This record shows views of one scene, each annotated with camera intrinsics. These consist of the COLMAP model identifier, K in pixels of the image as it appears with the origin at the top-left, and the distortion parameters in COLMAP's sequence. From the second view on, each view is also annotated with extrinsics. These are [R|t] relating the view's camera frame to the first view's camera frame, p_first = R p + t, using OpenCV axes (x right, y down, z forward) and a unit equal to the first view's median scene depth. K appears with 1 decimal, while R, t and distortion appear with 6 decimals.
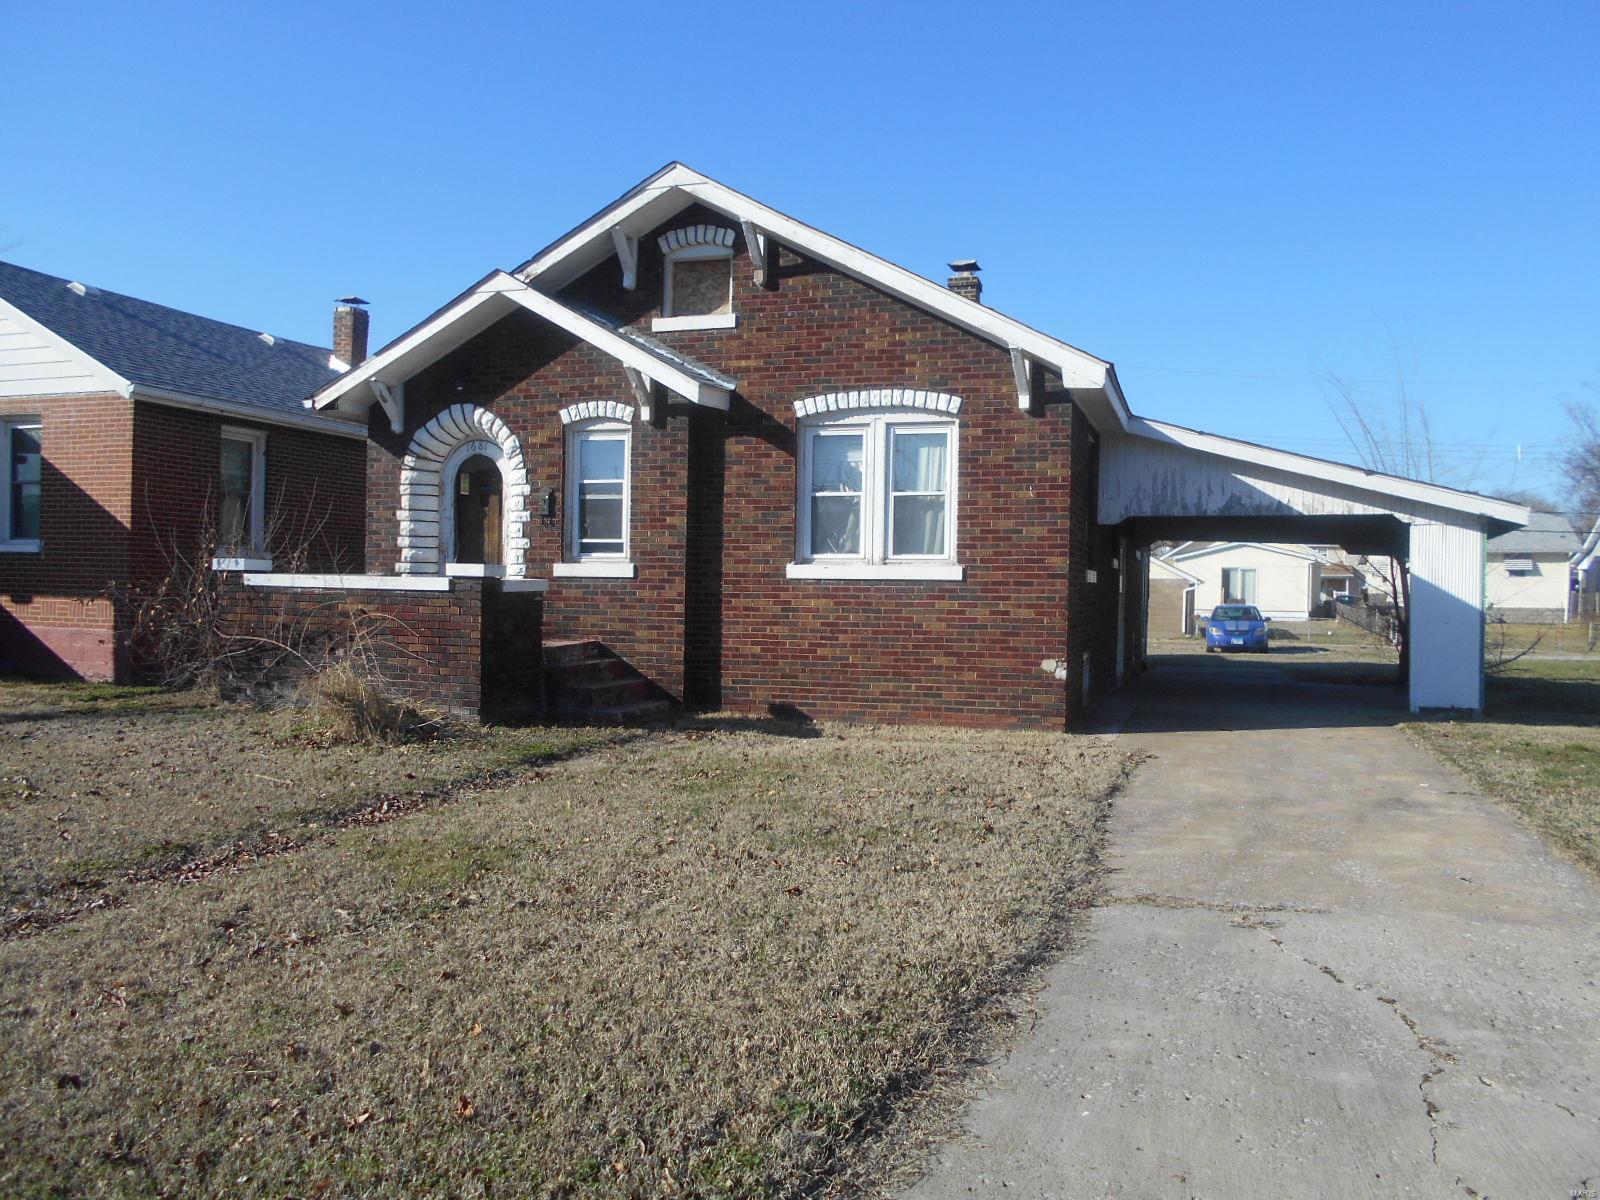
lens RADIAL K [[1222.8, 0, 791.4], [0, 1222.8, 598.5], [0, 0, 1]] dist [-0.035840, 0.003853]
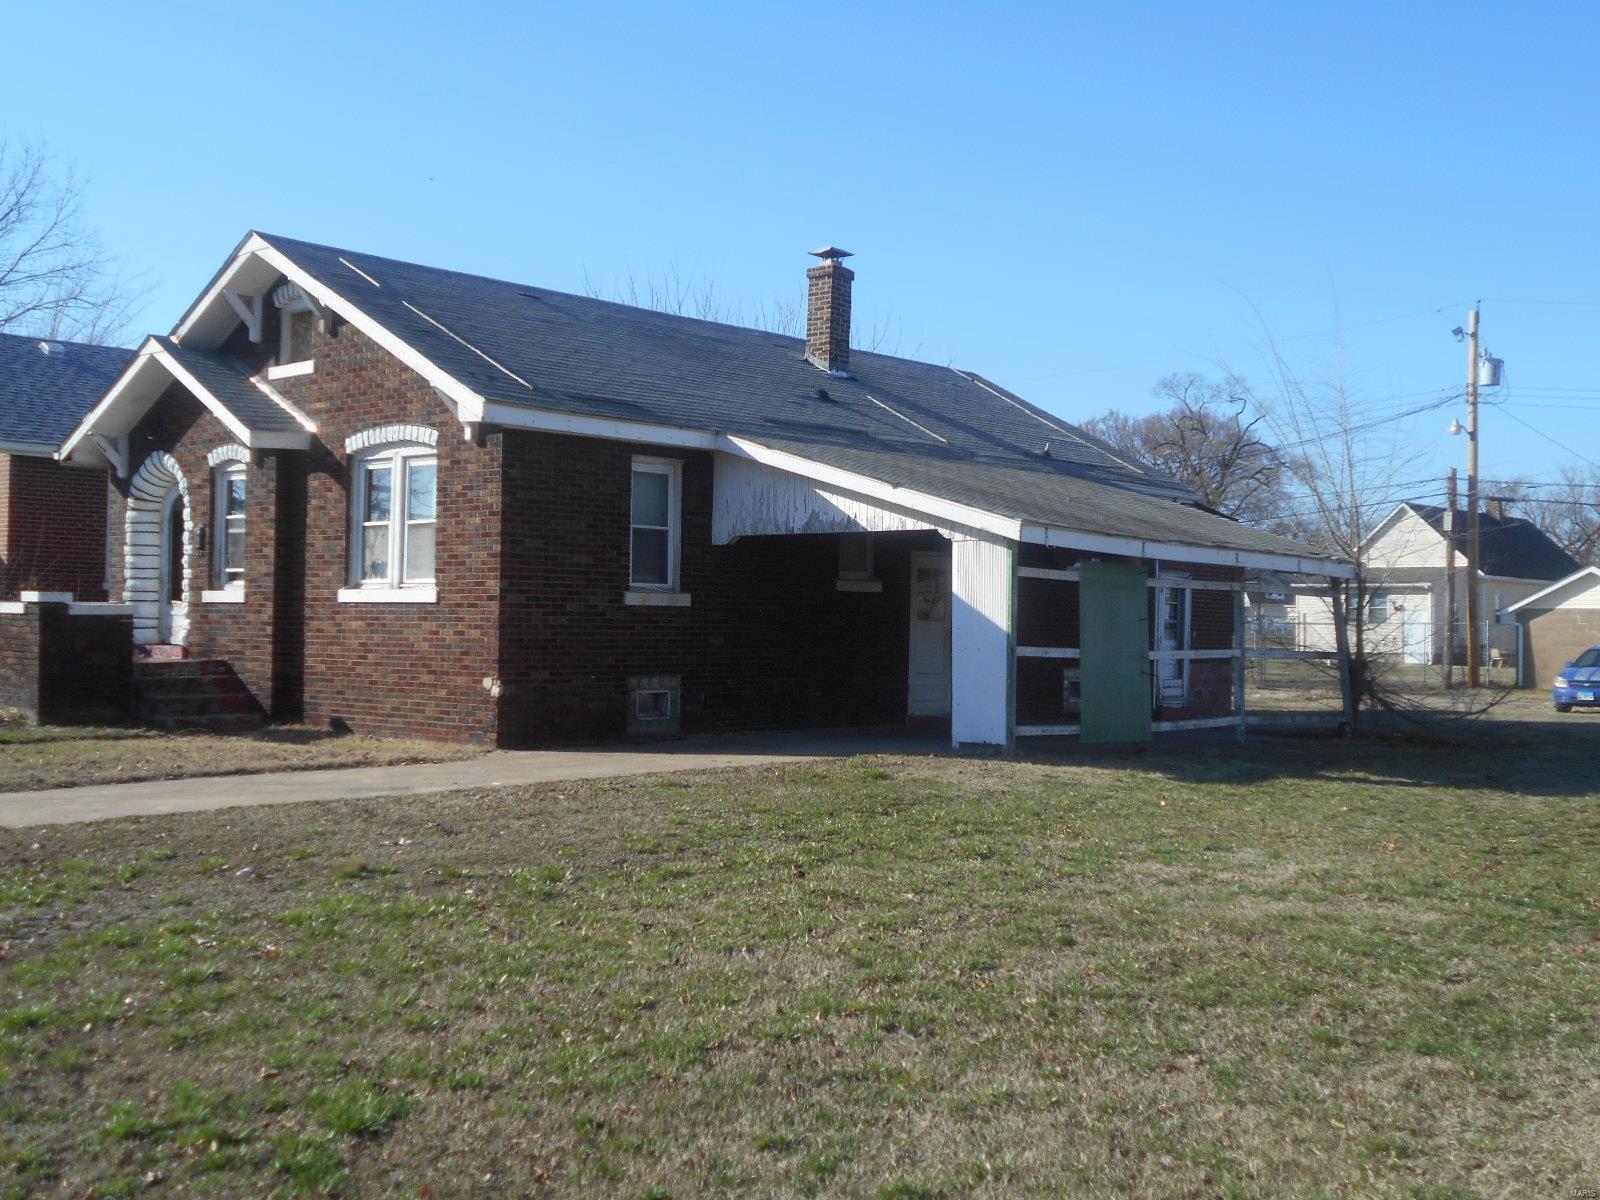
lens RADIAL K [[1682.6, 0, 800.5], [0, 1682.6, 628.2], [0, 0, 1]] dist [-0.013140, -0.009648]
pose [[0.917480, -0.000140, -0.397781, 0.950558], [-0.004343, 0.999937, -0.010368, 0.019847], [0.397757, 0.011240, 0.917422, -0.203334]]
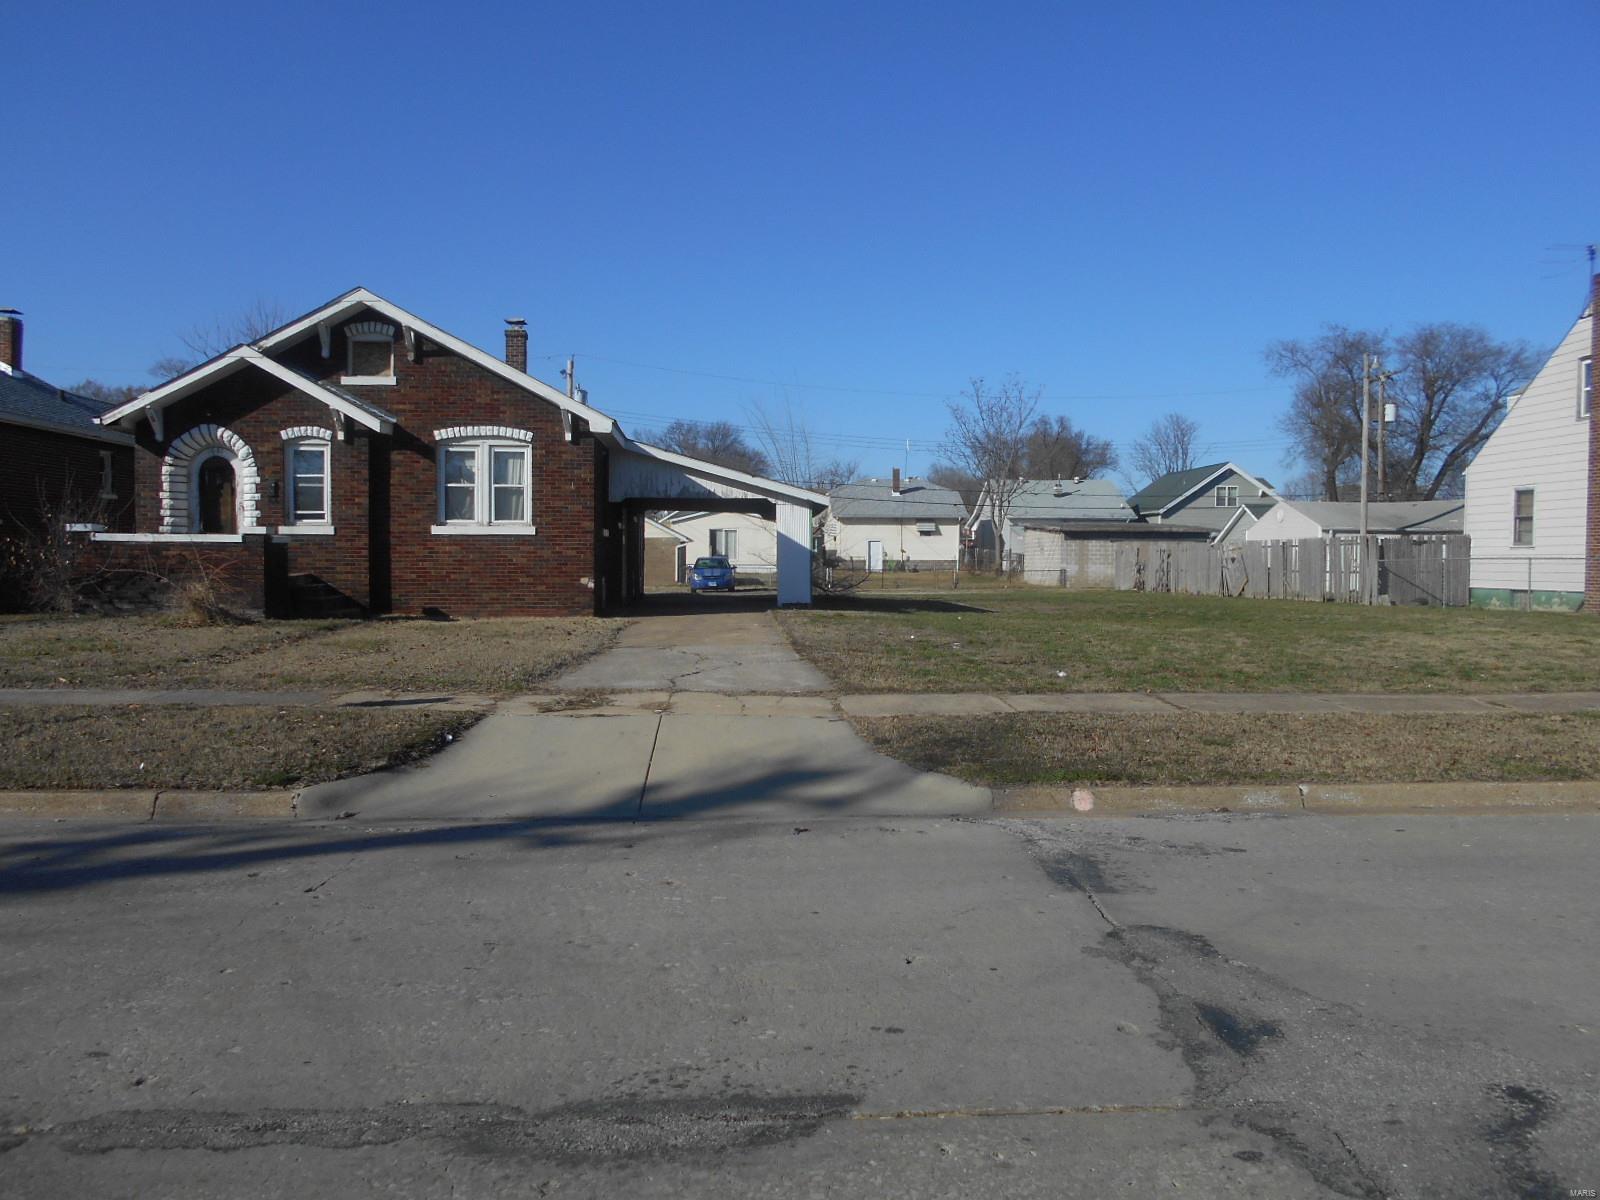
lens RADIAL K [[1222.8, 0, 791.4], [0, 1222.8, 598.5], [0, 0, 1]] dist [-0.035840, 0.003853]
pose [[0.923290, -0.025081, 0.383283, -0.192032], [0.013928, 0.999396, 0.031847, 0.025485], [-0.383850, -0.024065, 0.923082, -0.760170]]
